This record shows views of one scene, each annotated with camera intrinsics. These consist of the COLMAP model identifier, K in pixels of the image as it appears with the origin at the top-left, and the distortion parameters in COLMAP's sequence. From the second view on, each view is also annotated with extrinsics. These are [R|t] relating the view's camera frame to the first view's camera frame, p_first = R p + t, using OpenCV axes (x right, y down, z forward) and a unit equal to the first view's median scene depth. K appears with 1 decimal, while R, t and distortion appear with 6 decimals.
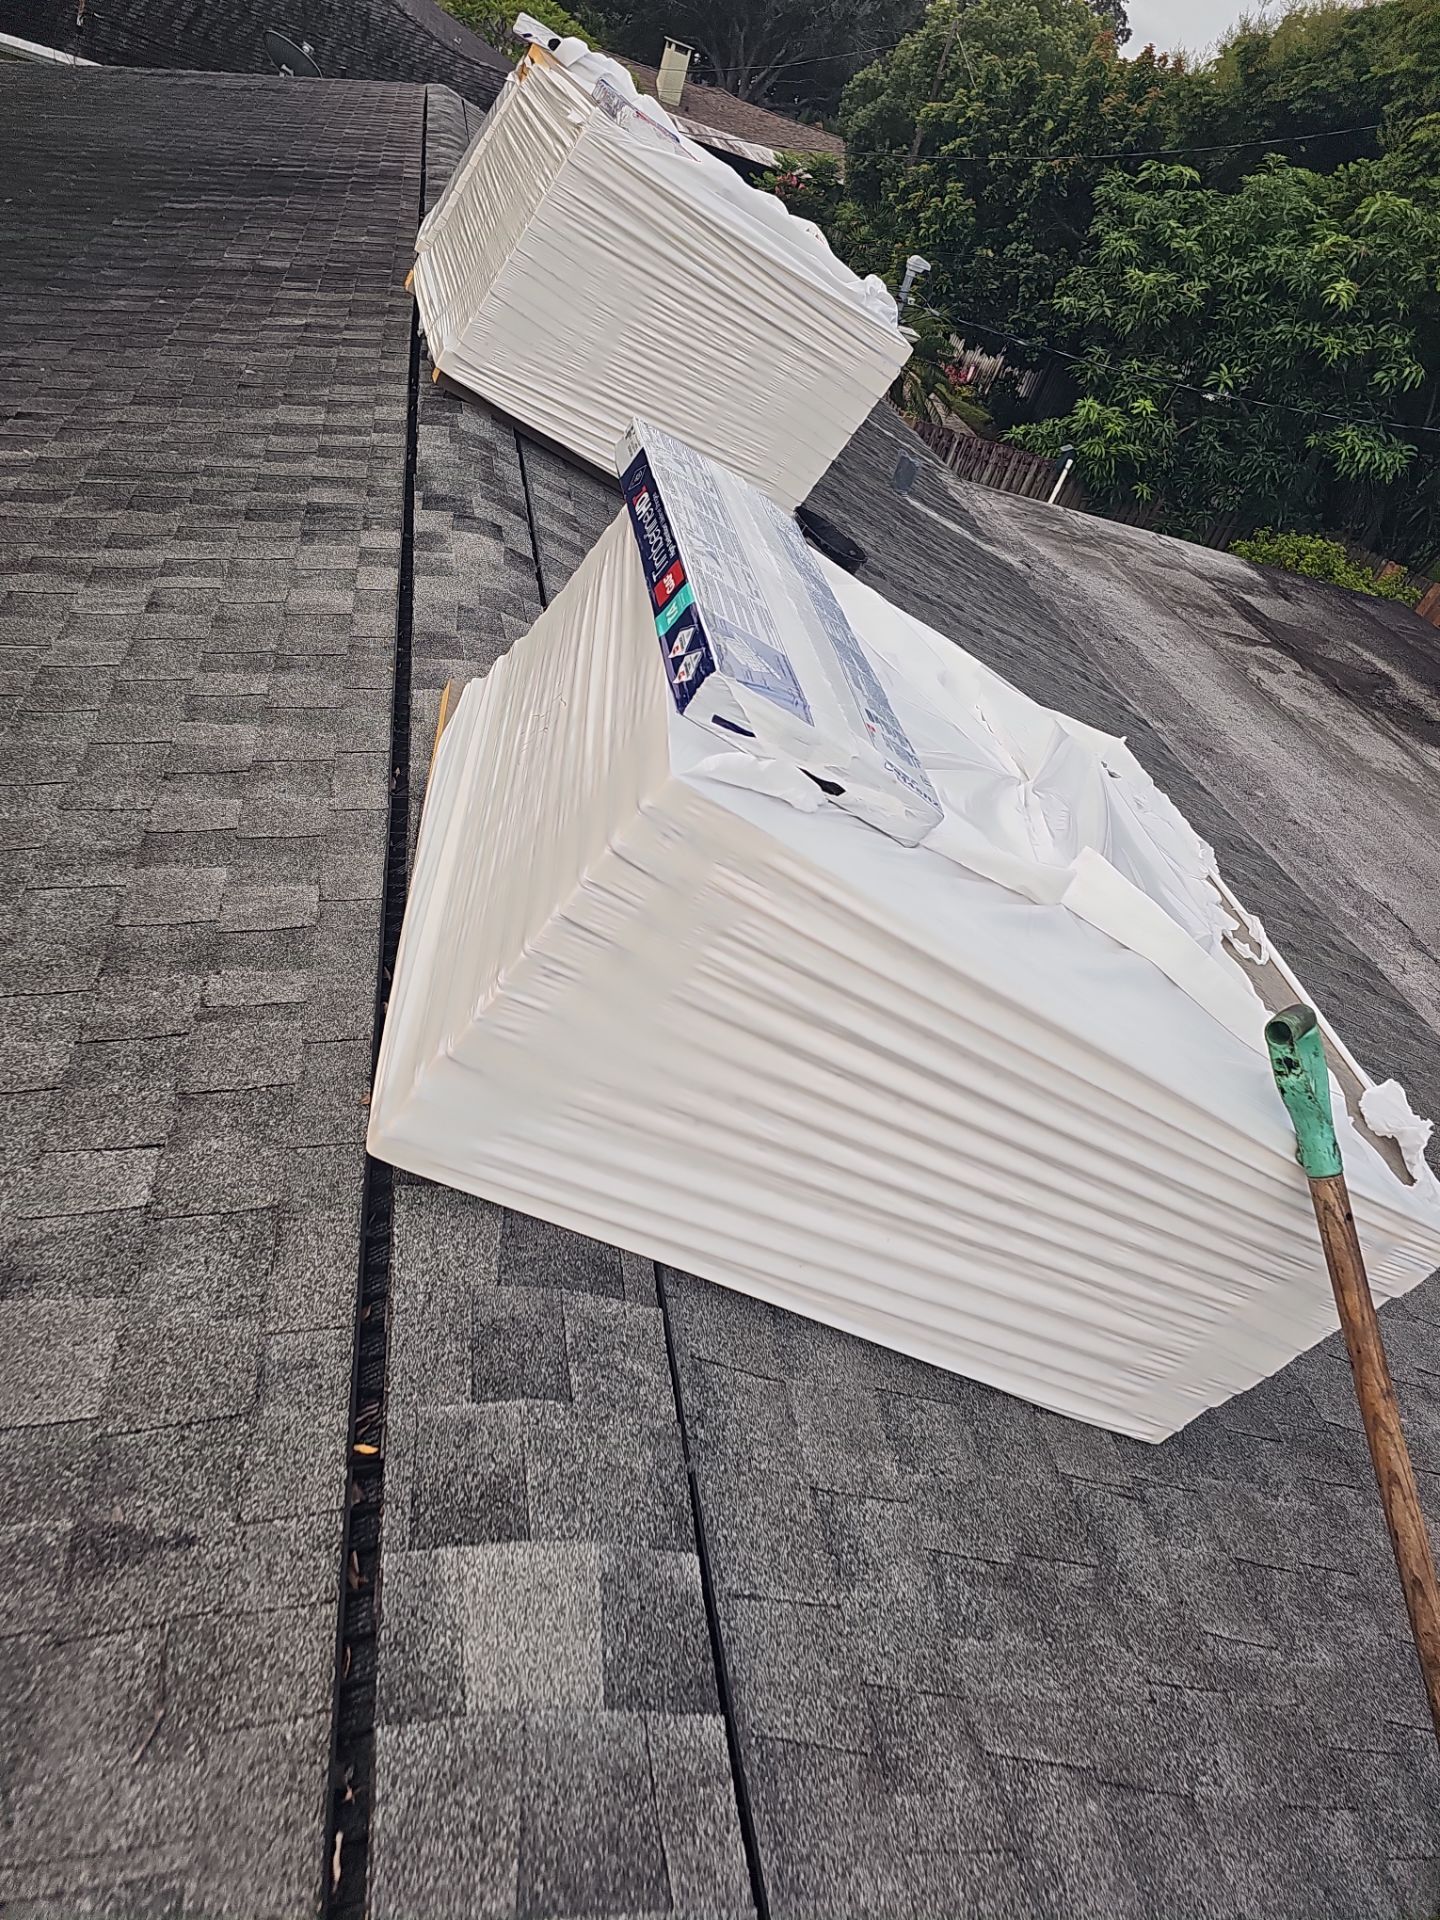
lens RADIAL K [[1276.1, 0, 696.8], [0, 1276.1, 970.2], [0, 0, 1]] dist [0.018746, -0.004590]
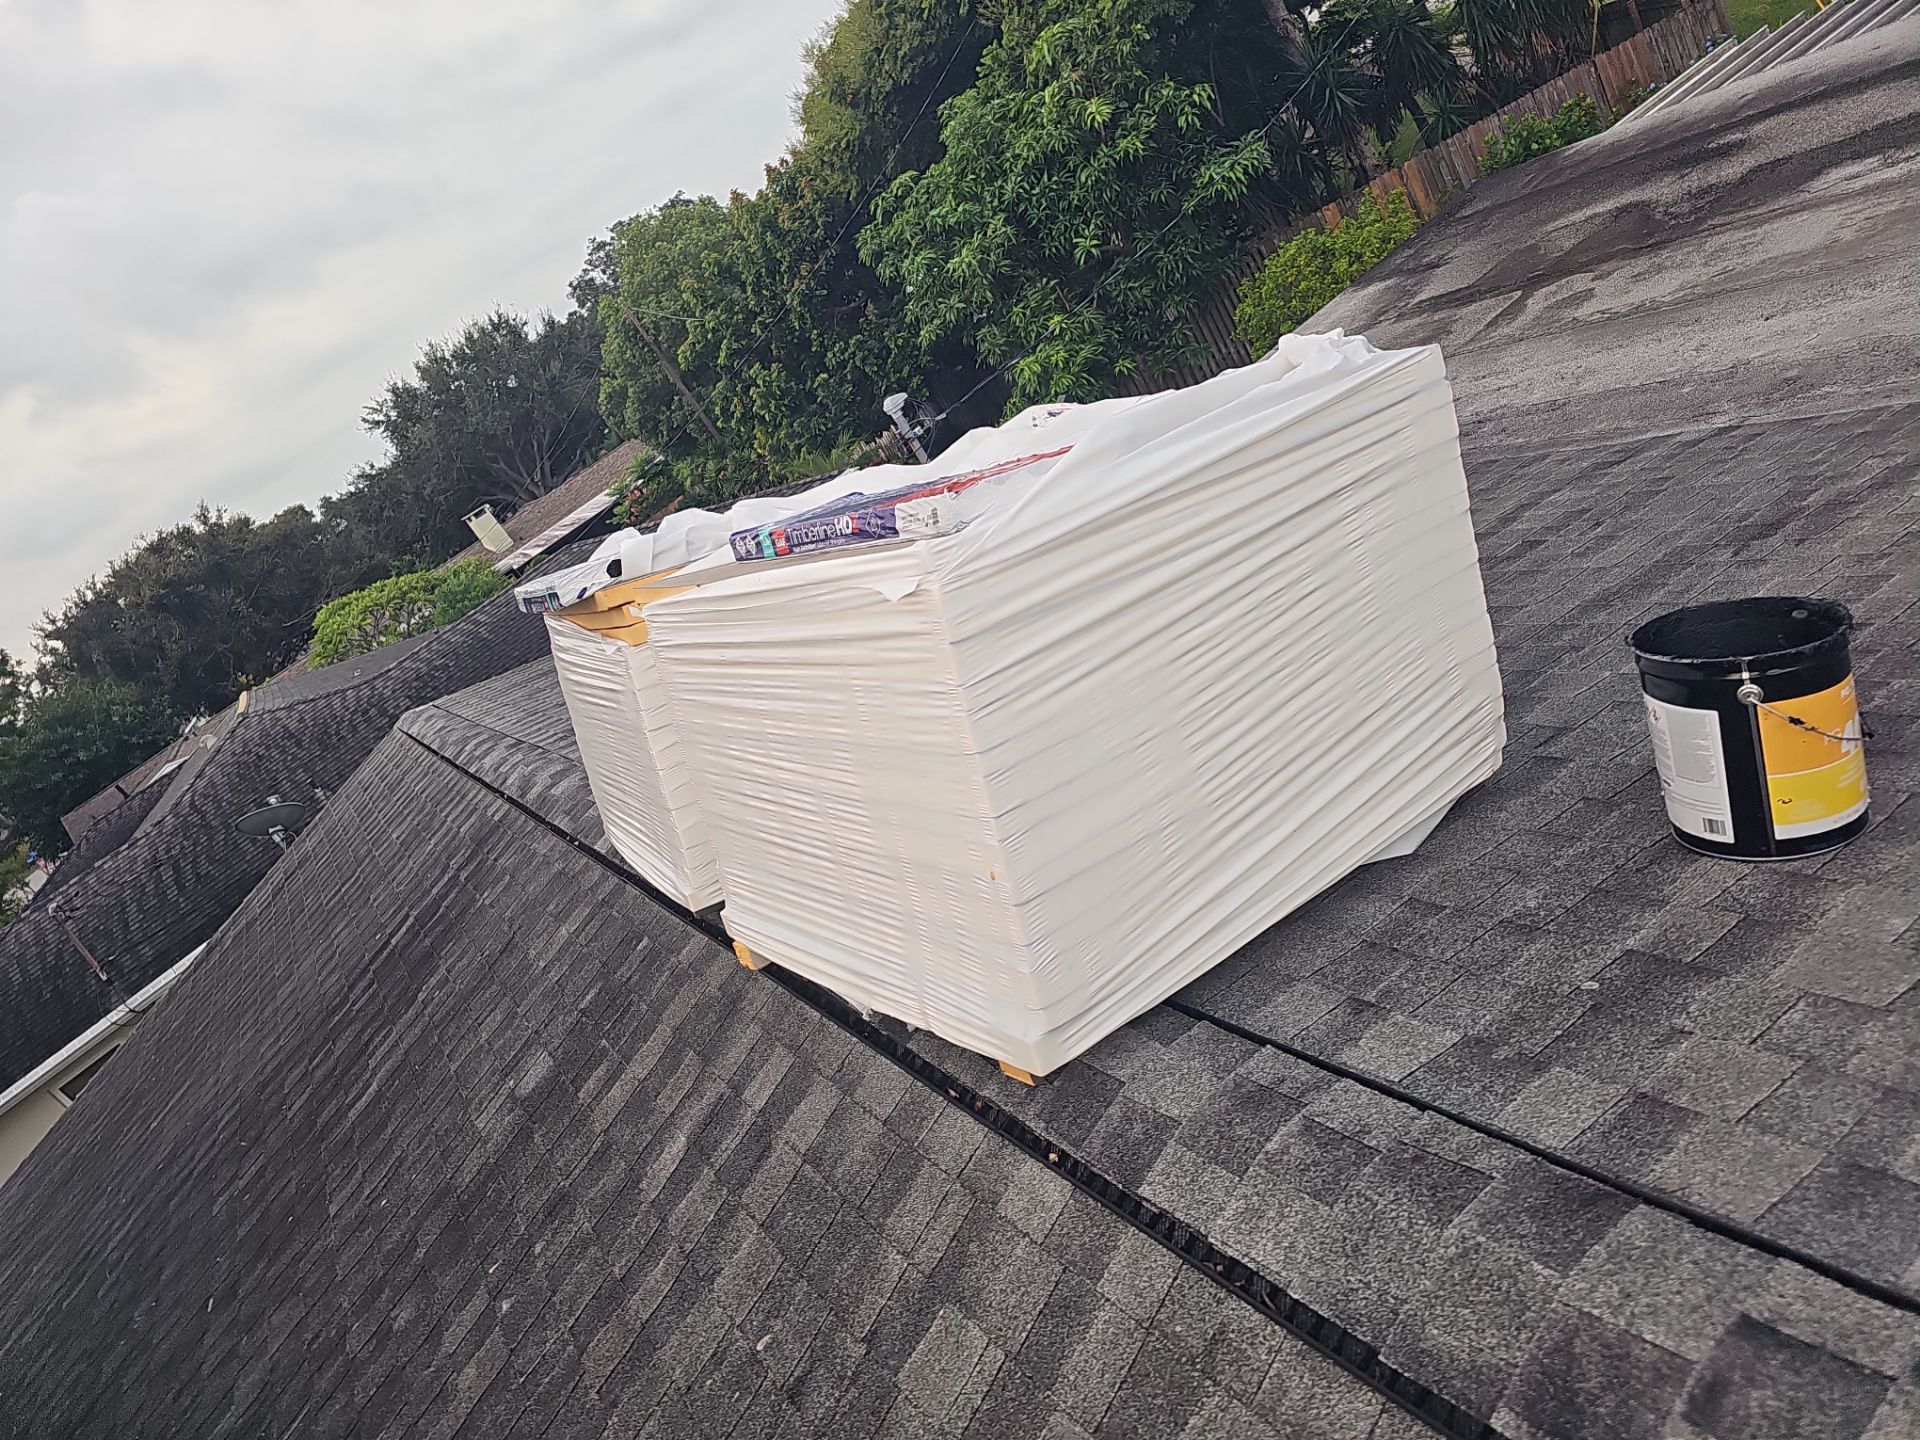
lens RADIAL K [[1260.0, 0, 960.0], [0, 1260.0, 720.0], [0, 0, 1]] dist [0.063395, -0.057400]
pose [[0.590403, -0.801500, 0.094985, -0.036121], [0.796169, 0.559043, -0.231486, -0.105171], [0.132435, 0.212294, 0.968190, 0.111230]]
